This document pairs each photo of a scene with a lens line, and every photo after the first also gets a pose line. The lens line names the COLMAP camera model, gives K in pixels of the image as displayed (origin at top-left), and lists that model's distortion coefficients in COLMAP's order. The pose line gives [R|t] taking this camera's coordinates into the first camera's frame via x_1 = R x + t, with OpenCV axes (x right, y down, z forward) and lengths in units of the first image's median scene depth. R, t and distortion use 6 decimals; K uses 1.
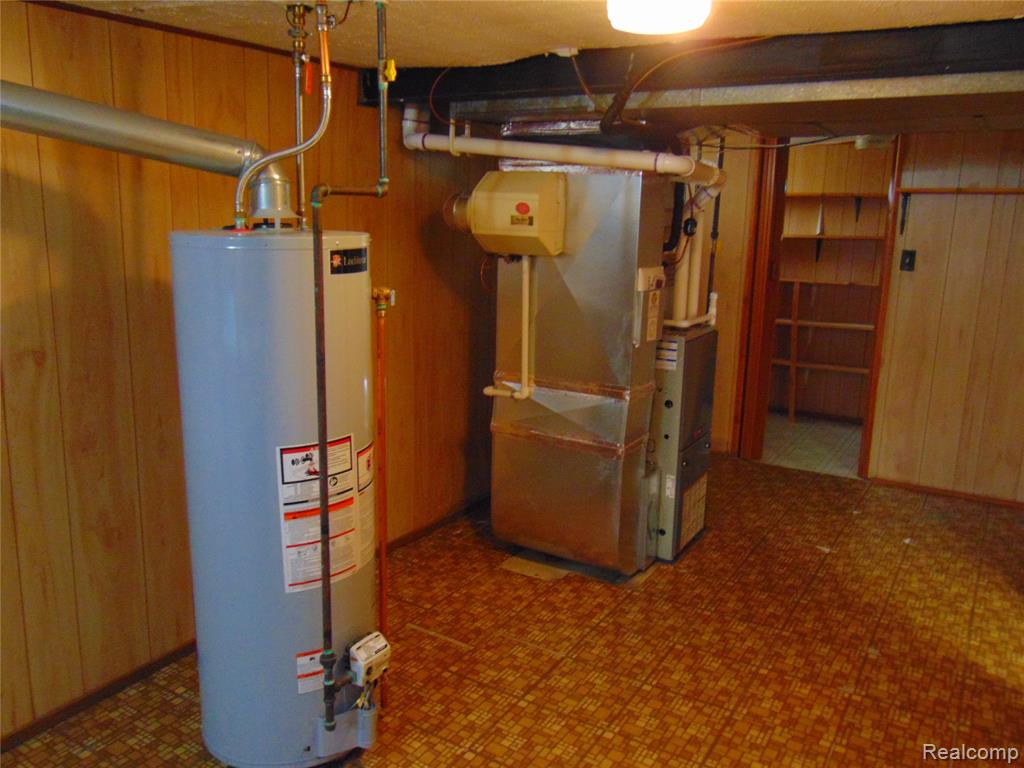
lens RADIAL K [[834.4, 0, 511.5], [0, 834.4, 382.9], [0, 0, 1]] dist [-0.025244, 0.059220]
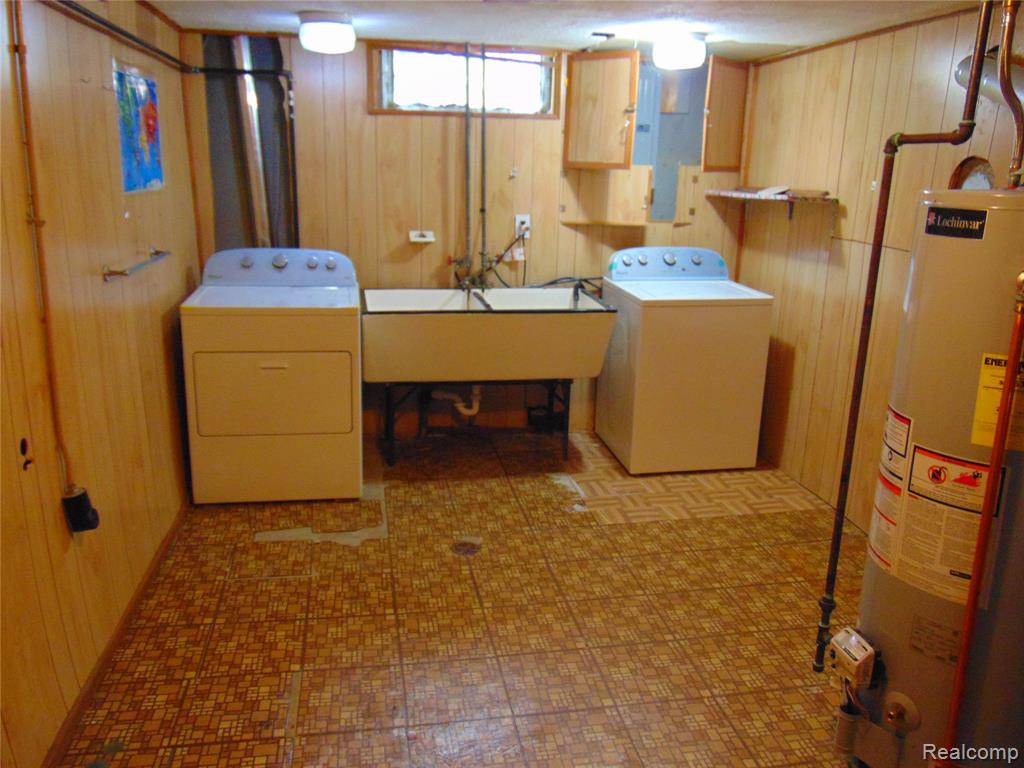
lens RADIAL K [[834.4, 0, 512.2], [0, 834.4, 383.3], [0, 0, 1]] dist [-0.025244, 0.059220]
pose [[-0.742916, 0.132404, -0.656160, 0.696955], [-0.176958, 0.906523, 0.383278, -0.235968], [0.645571, 0.400856, -0.650040, 1.287748]]
